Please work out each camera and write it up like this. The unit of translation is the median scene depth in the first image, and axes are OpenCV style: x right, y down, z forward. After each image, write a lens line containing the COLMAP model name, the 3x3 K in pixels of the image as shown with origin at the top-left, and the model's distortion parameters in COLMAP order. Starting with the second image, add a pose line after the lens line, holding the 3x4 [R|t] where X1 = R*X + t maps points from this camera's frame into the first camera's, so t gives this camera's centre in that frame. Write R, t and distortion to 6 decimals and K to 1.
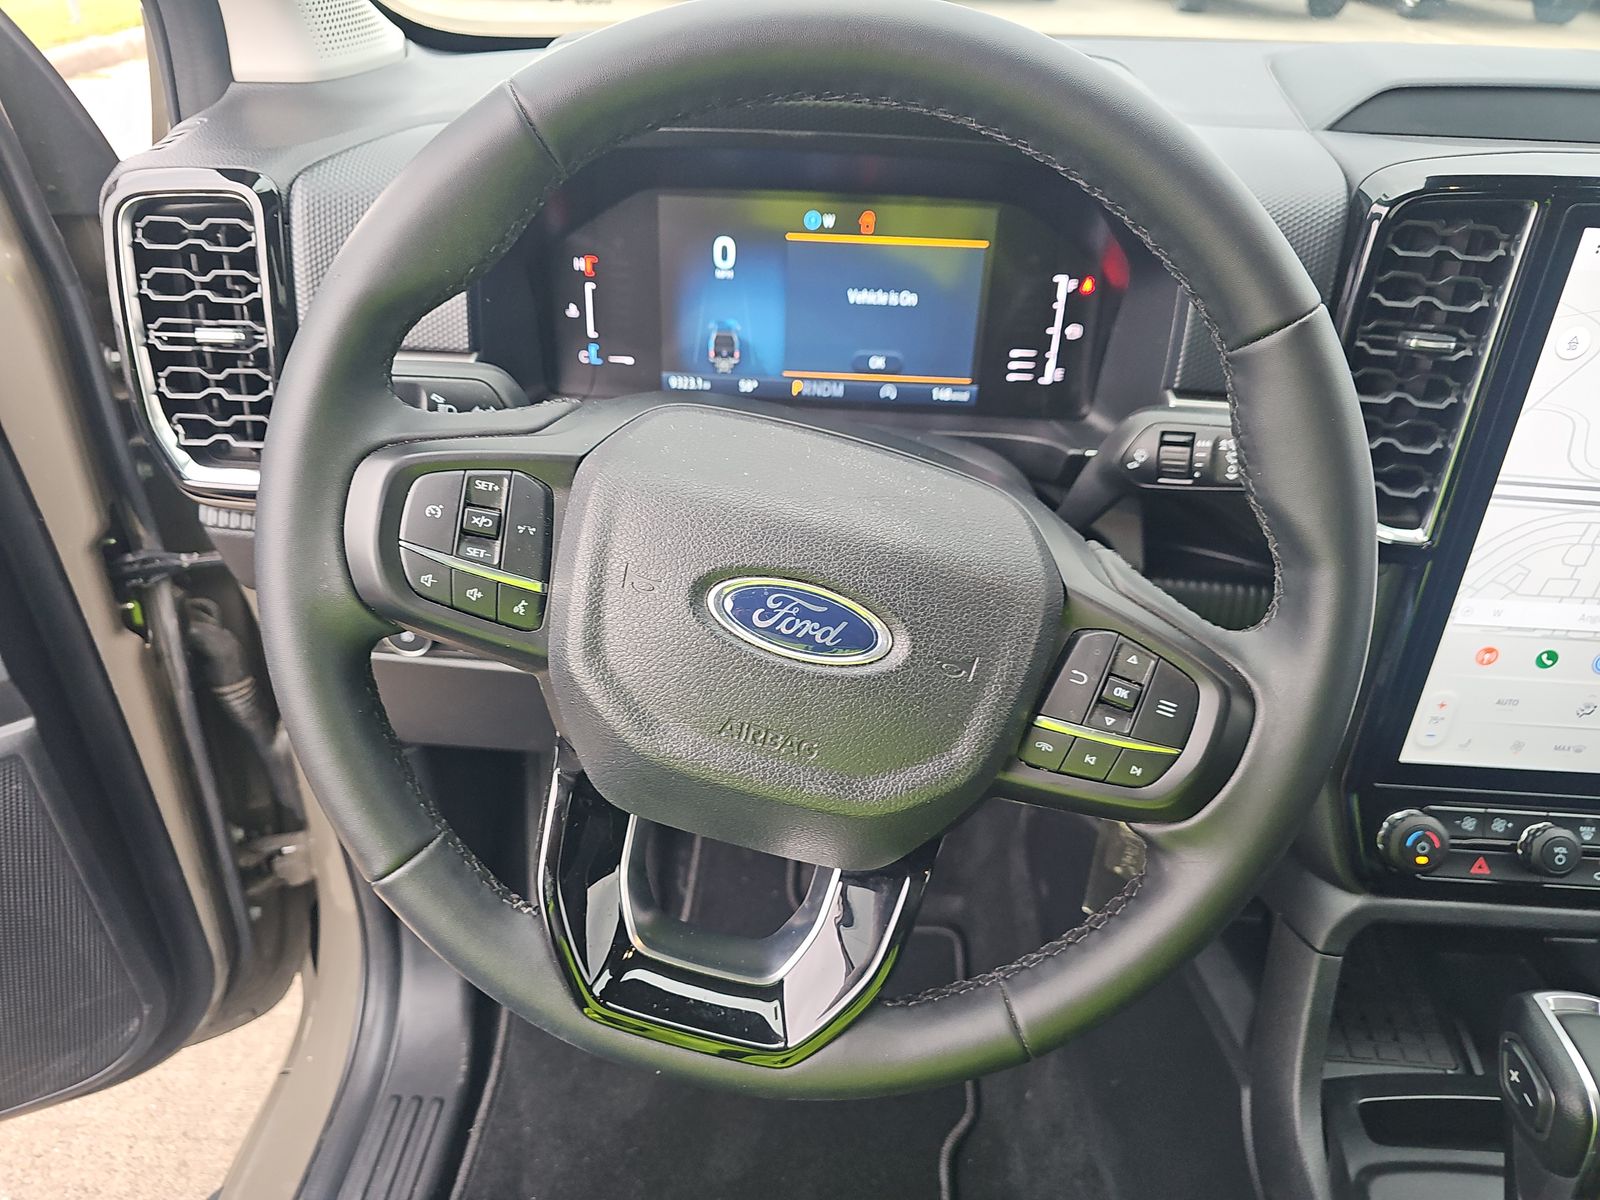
lens RADIAL K [[1067.5, 0, 800.0], [0, 1067.5, 600.0], [0, 0, 1]] dist [0.073389, 0.000166]
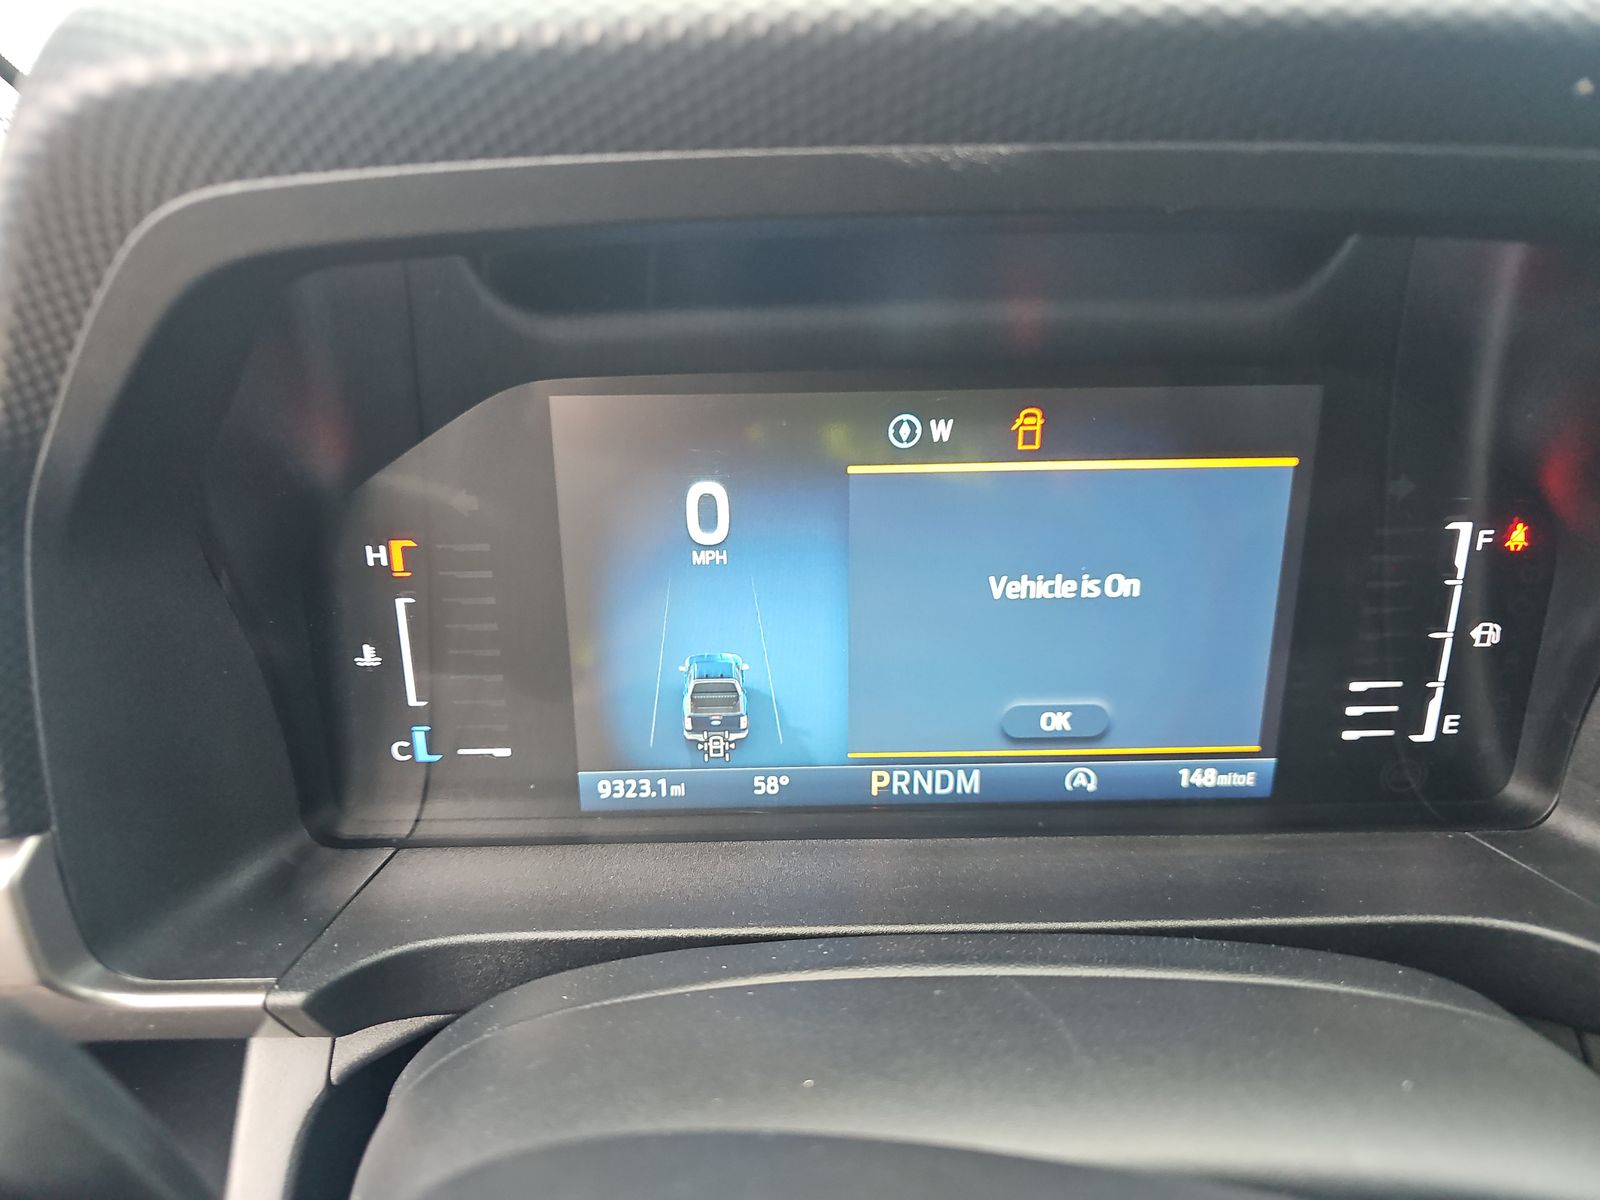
lens RADIAL K [[1048.1, 0, 794.6], [0, 1048.1, 609.8], [0, 0, 1]] dist [0.011564, 0.000775]
pose [[0.997749, -0.059057, 0.031781, -0.049108], [0.063699, 0.982760, -0.173567, -0.198935], [-0.020983, 0.175200, 0.984309, 0.562588]]
